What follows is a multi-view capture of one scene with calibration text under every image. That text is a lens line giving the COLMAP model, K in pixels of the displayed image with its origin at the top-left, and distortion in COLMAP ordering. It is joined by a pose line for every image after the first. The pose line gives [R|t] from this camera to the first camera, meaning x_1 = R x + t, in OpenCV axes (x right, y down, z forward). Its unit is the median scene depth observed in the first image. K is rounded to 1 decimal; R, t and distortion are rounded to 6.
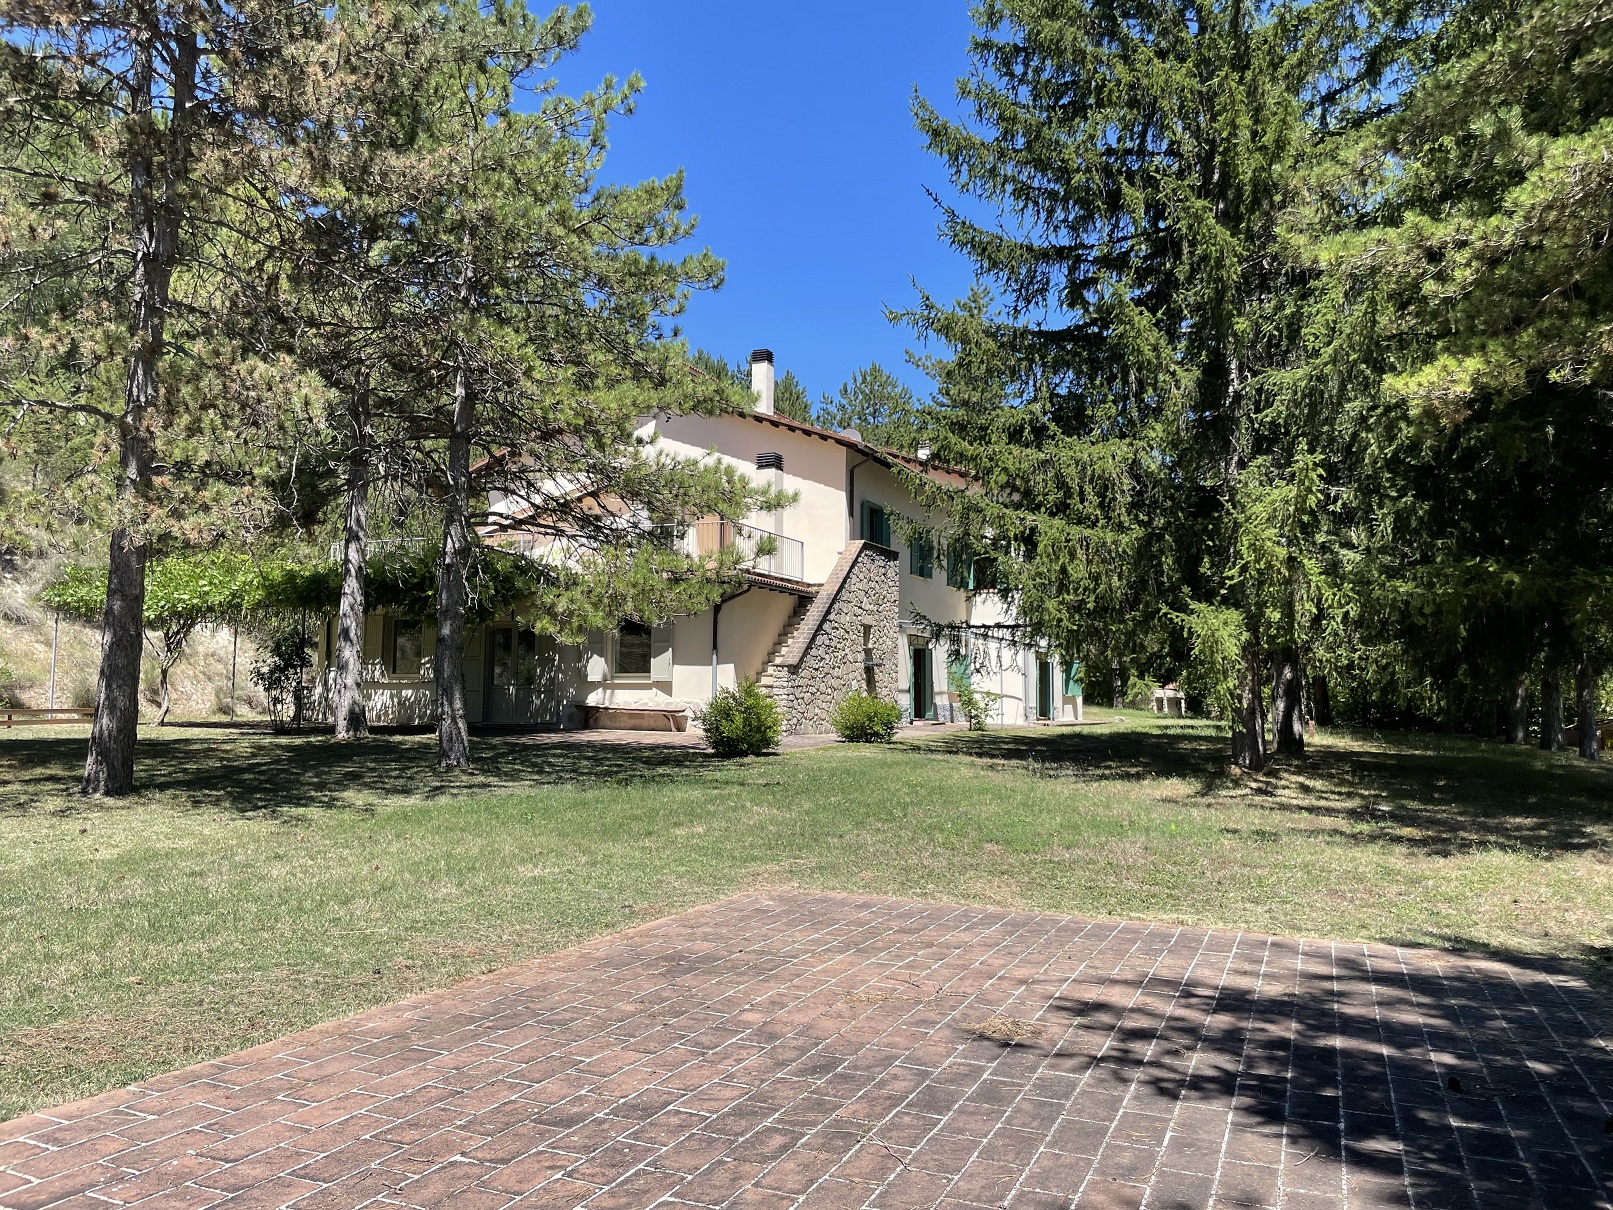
lens RADIAL K [[1211.4, 0, 806.5], [0, 1211.4, 605.0], [0, 0, 1]] dist [0.000011, -0.000229]
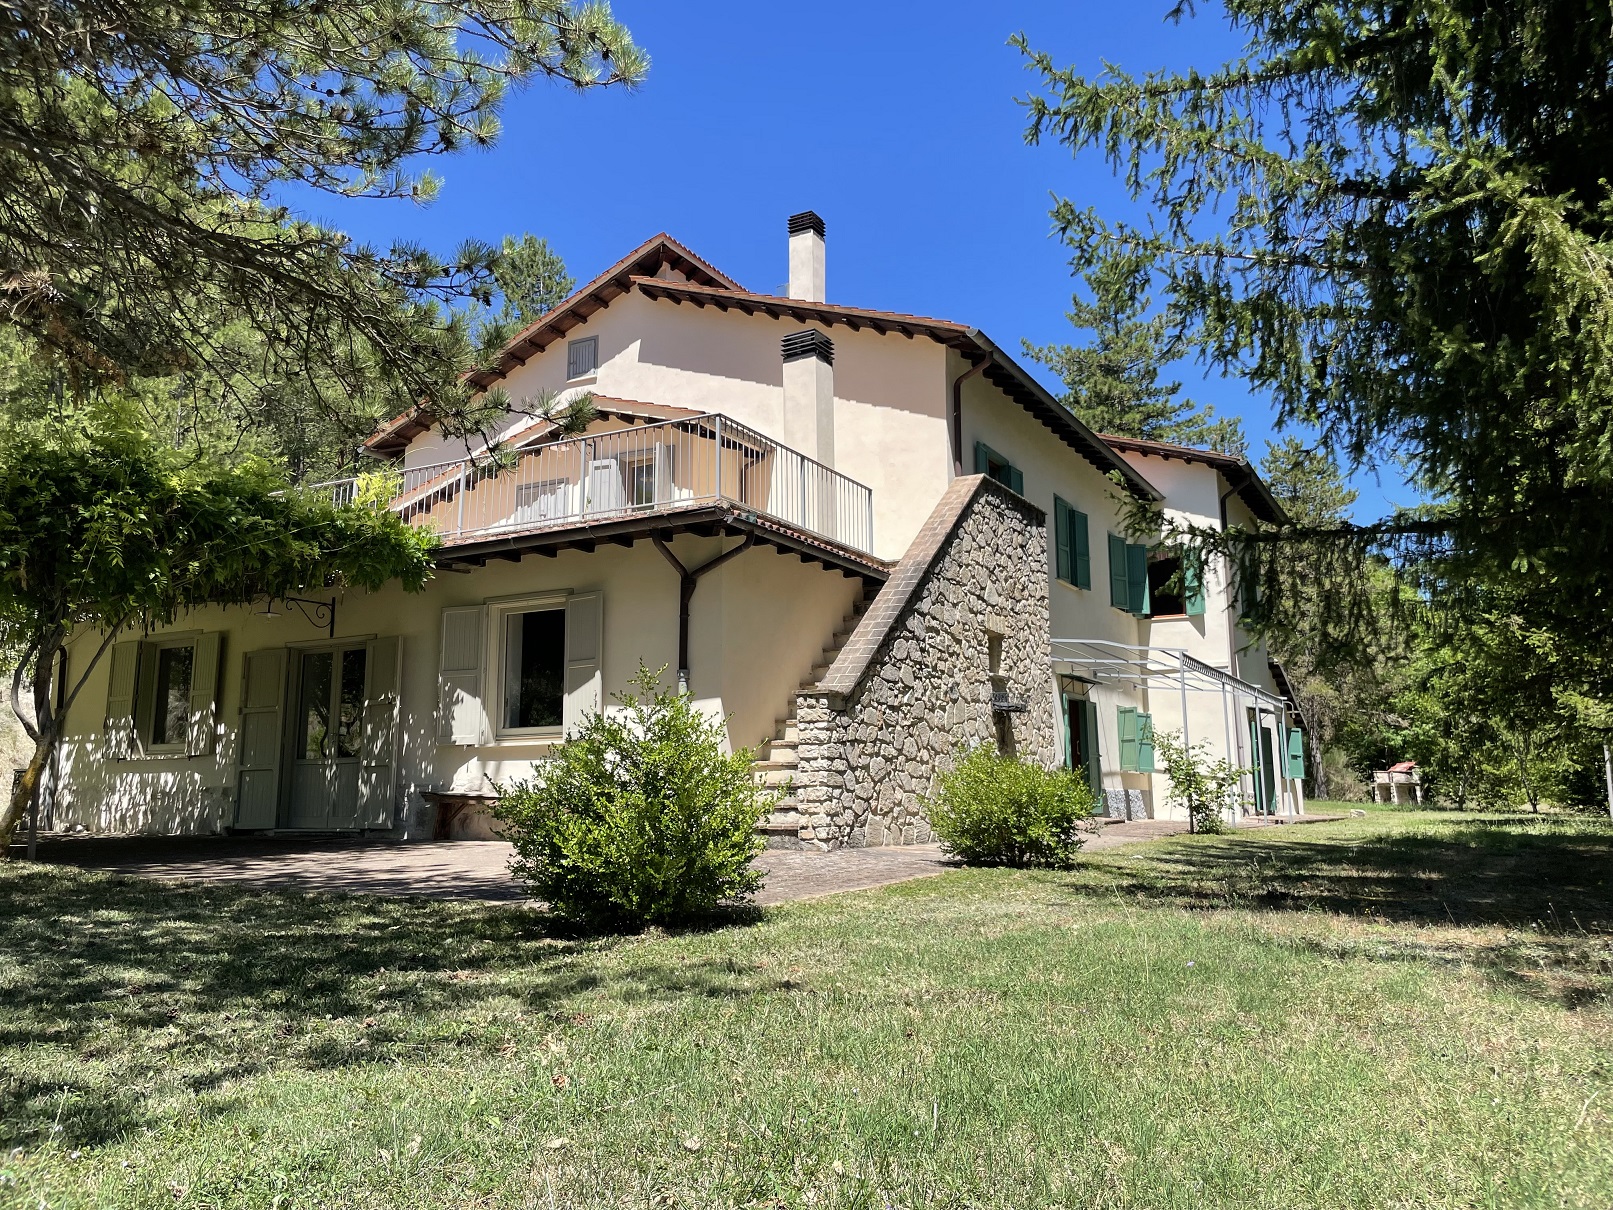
lens RADIAL K [[1242.4, 0, 811.8], [0, 1242.4, 547.8], [0, 0, 1]] dist [0.000291, -0.001021]
pose [[0.996015, -0.032847, -0.082915, 0.016932], [0.022309, 0.991911, -0.124960, 0.047008], [0.086349, 0.122612, 0.988691, 0.461401]]
